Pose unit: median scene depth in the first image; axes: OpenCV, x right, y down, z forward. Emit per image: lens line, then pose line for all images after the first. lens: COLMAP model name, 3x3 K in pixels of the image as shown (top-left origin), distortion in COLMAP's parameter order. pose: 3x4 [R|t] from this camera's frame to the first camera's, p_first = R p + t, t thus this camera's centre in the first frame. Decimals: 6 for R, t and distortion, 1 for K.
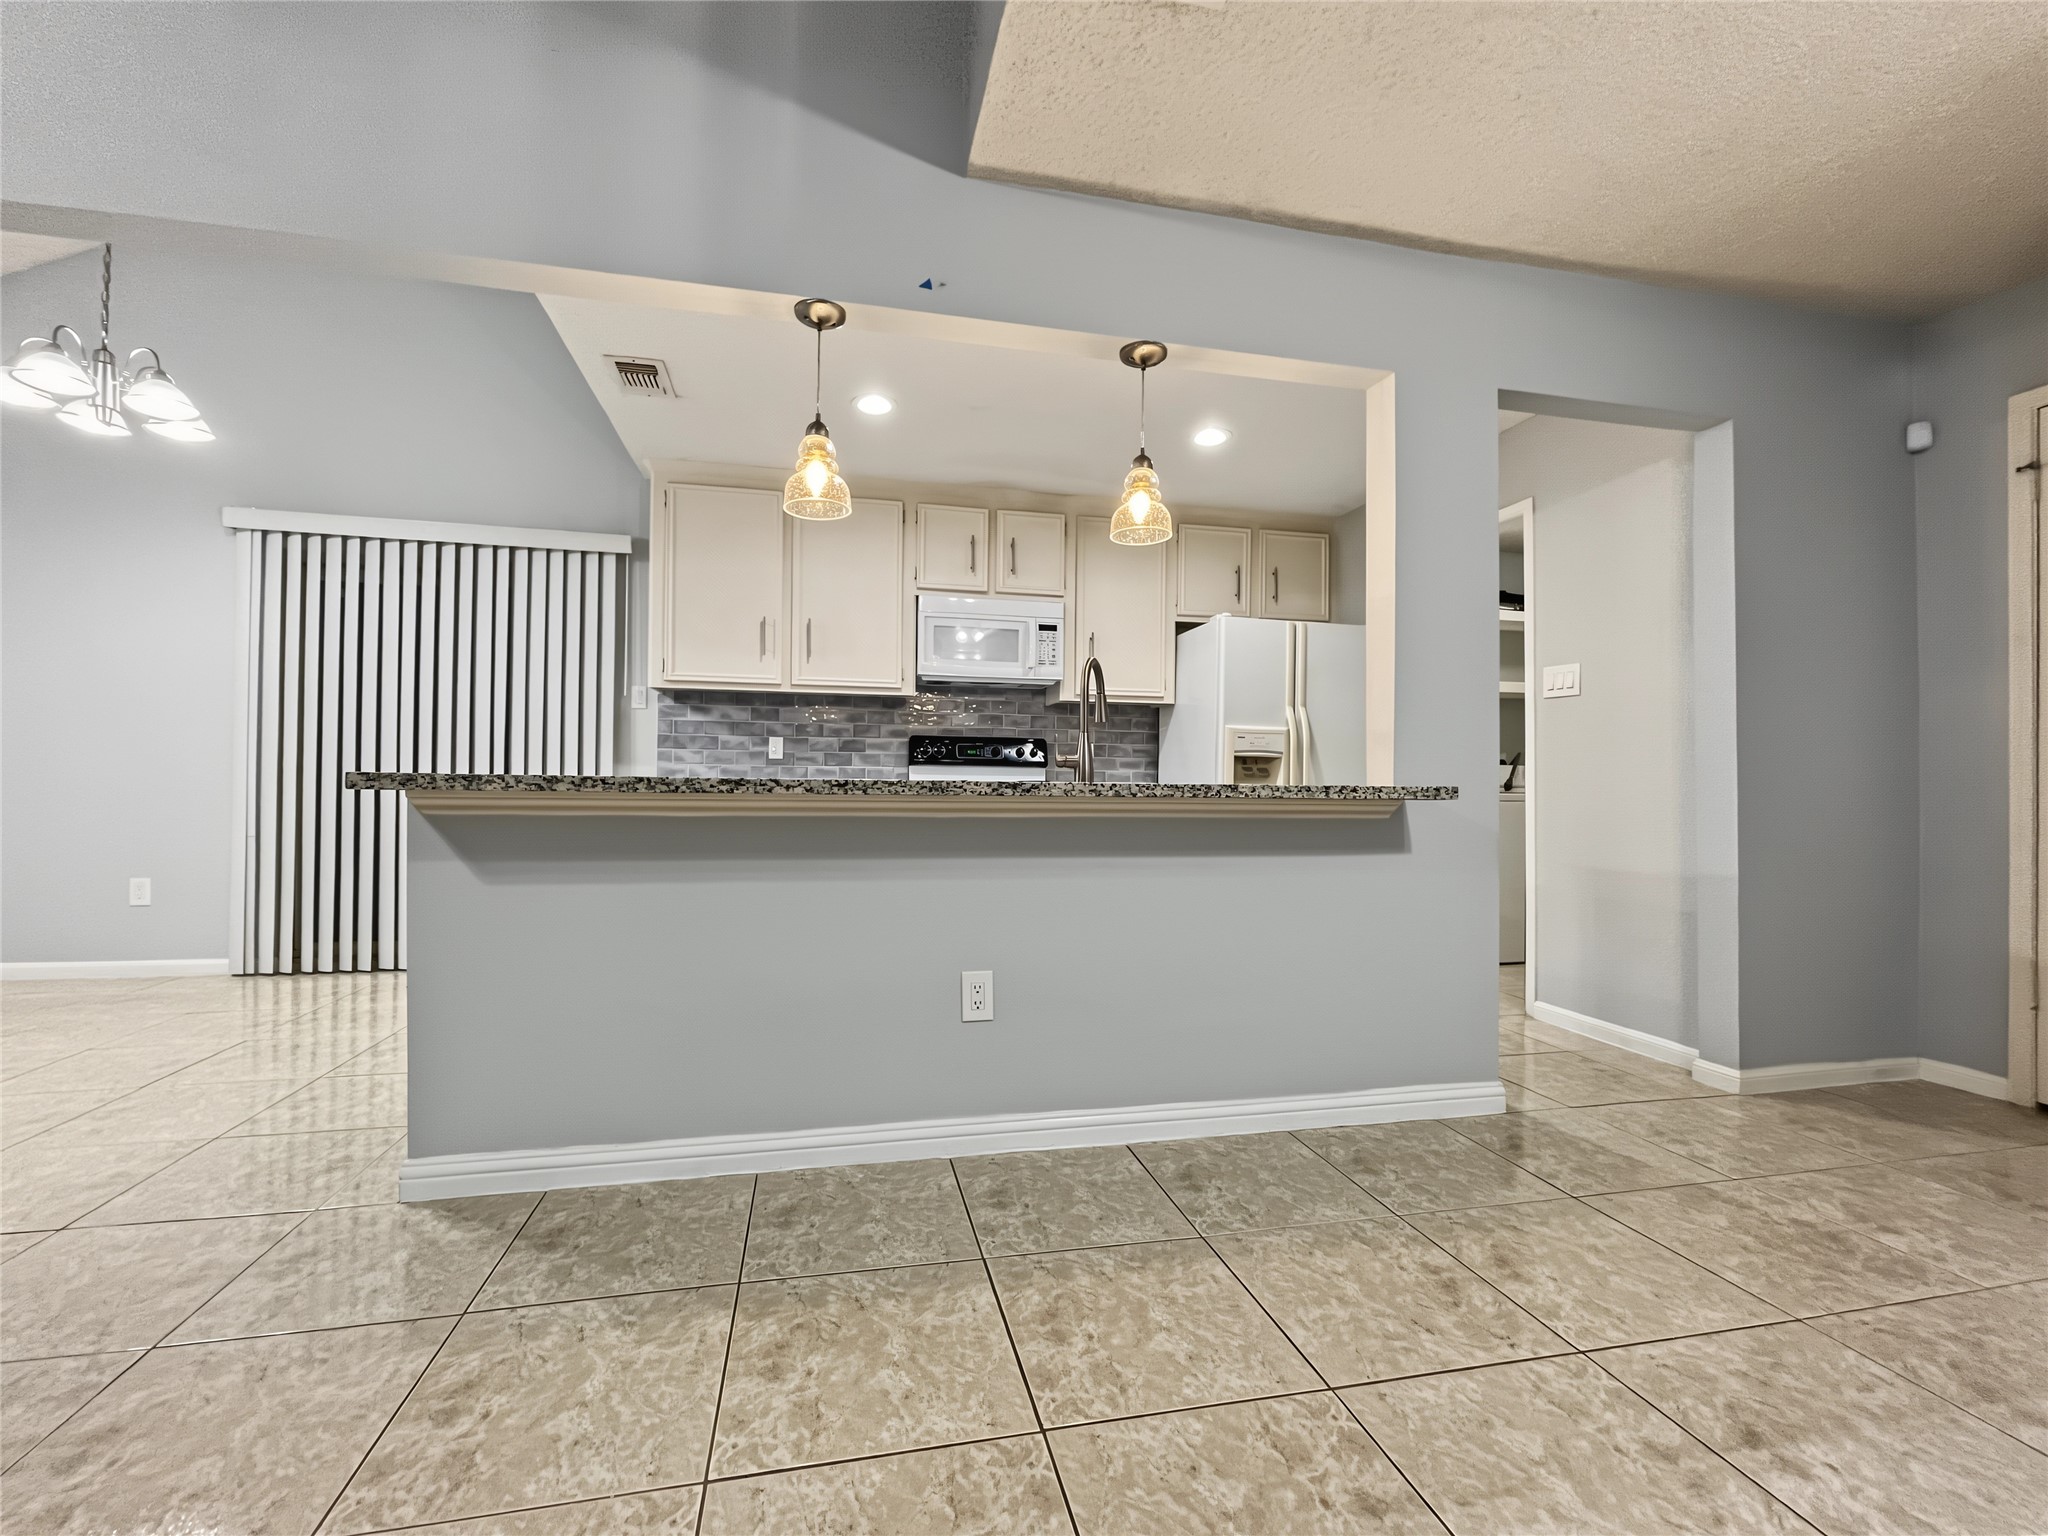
lens RADIAL K [[860.3, 0, 1001.4], [0, 860.3, 798.1], [0, 0, 1]] dist [0.001240, -0.000958]
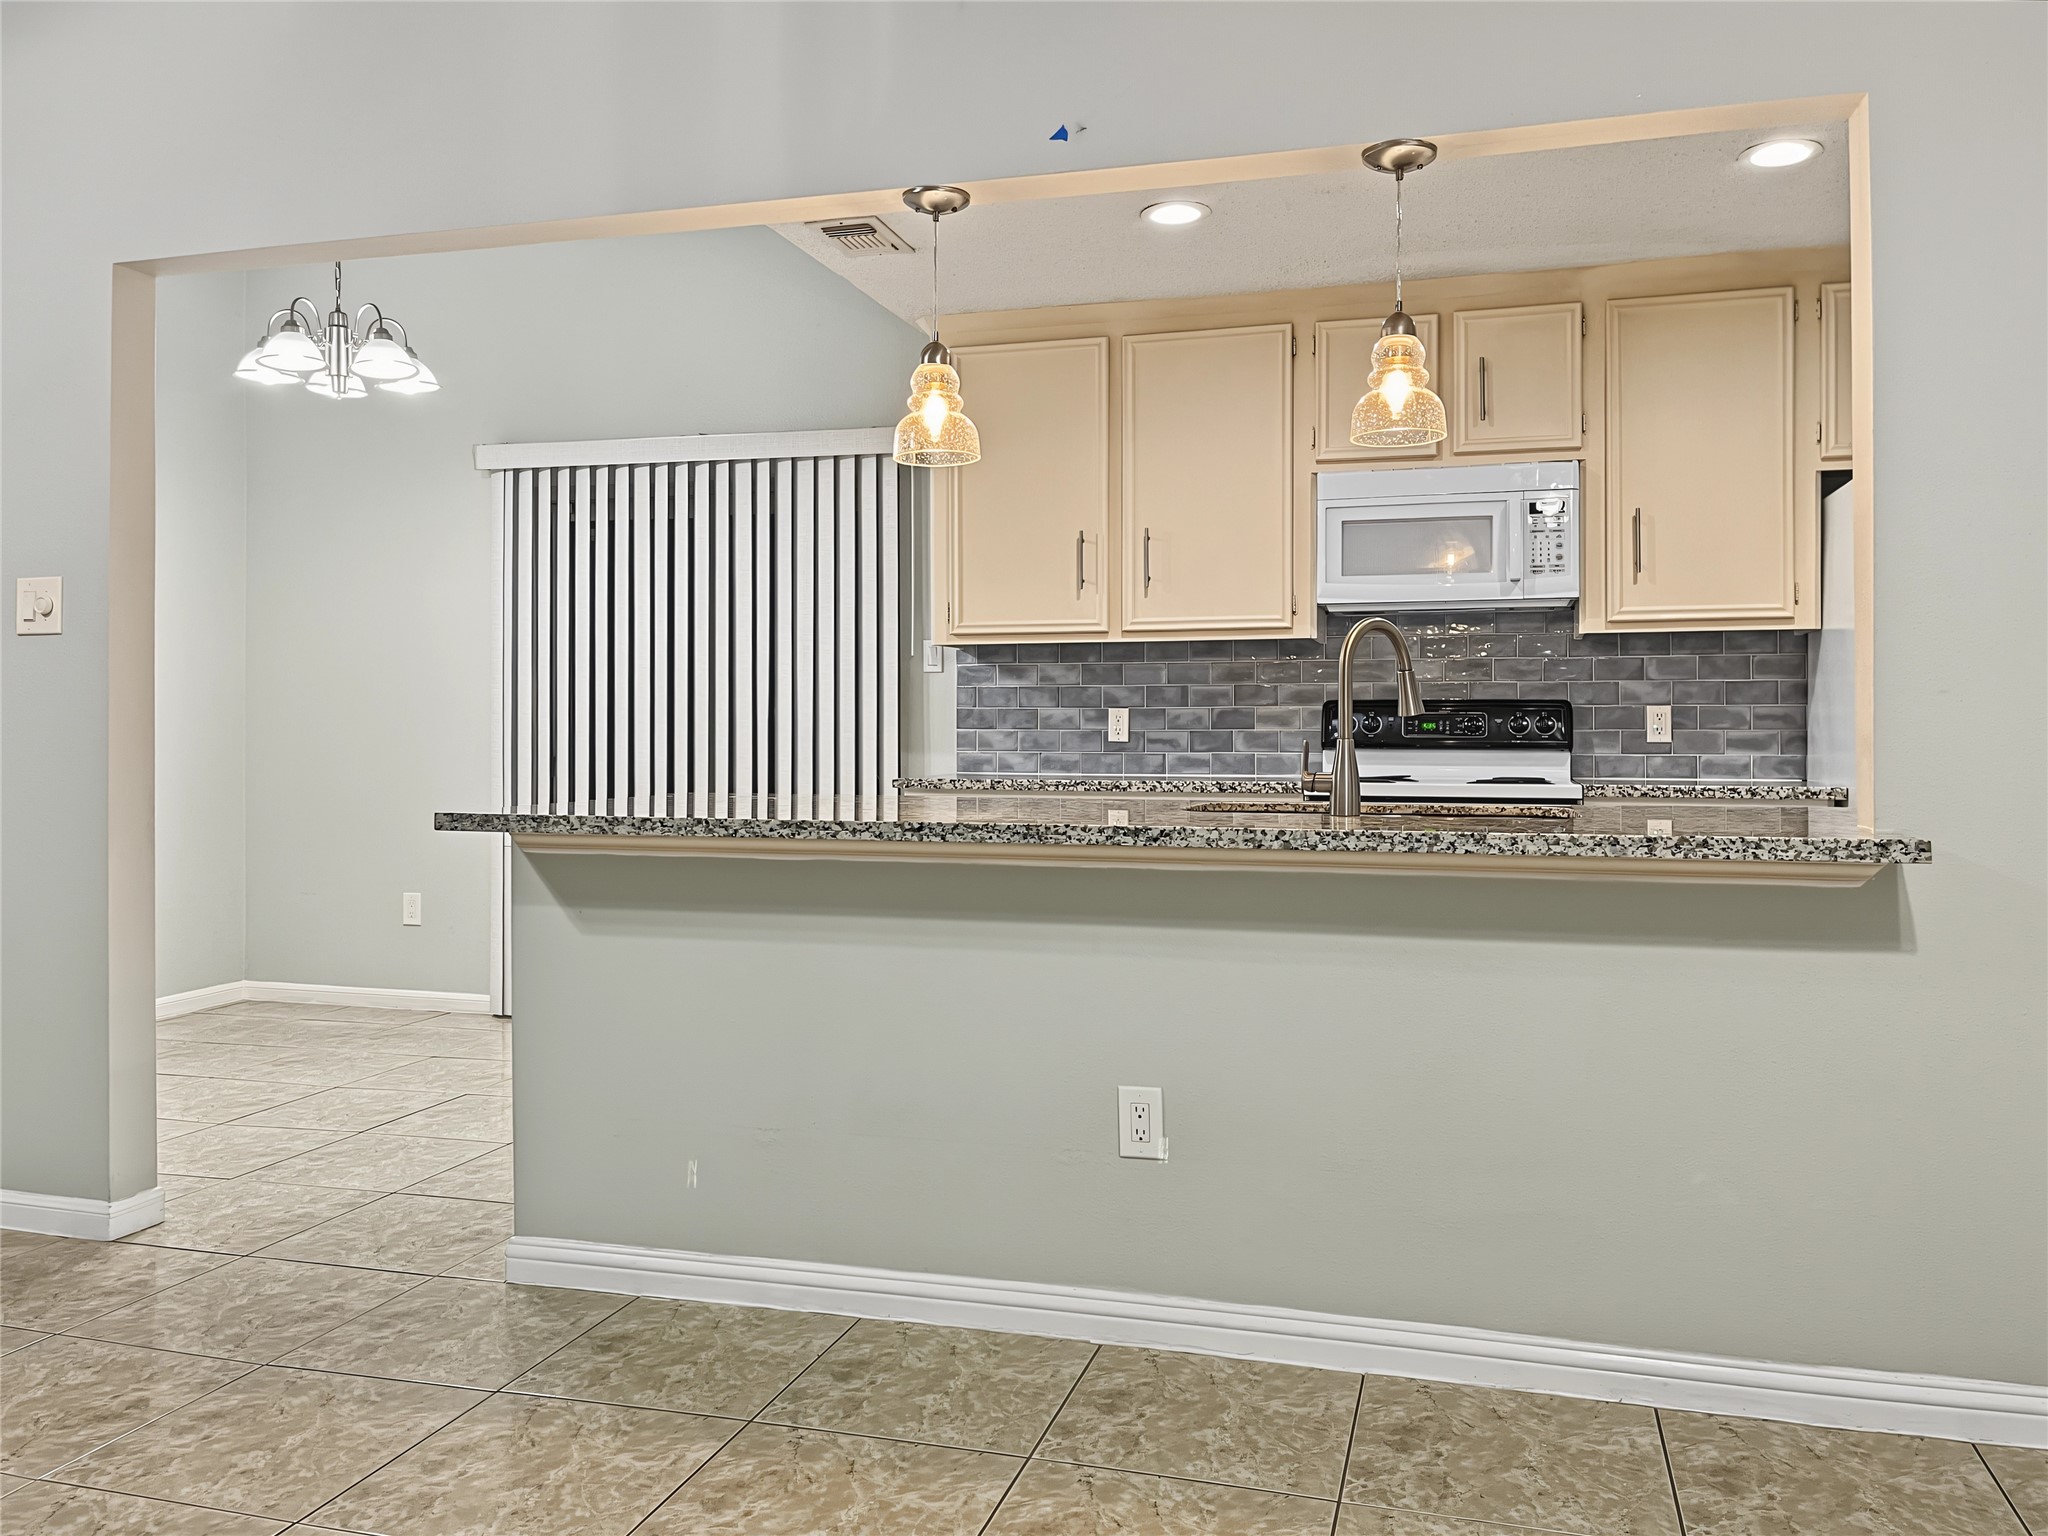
lens RADIAL K [[1594.6, 0, 1024.0], [0, 1594.6, 768.0], [0, 0, 1]] dist [0.064671, -0.081097]
pose [[0.883482, 0.000376, -0.468465, 0.435339], [0.002361, 0.999983, 0.005254, -0.058815], [0.468459, -0.005748, 0.883466, -0.178662]]
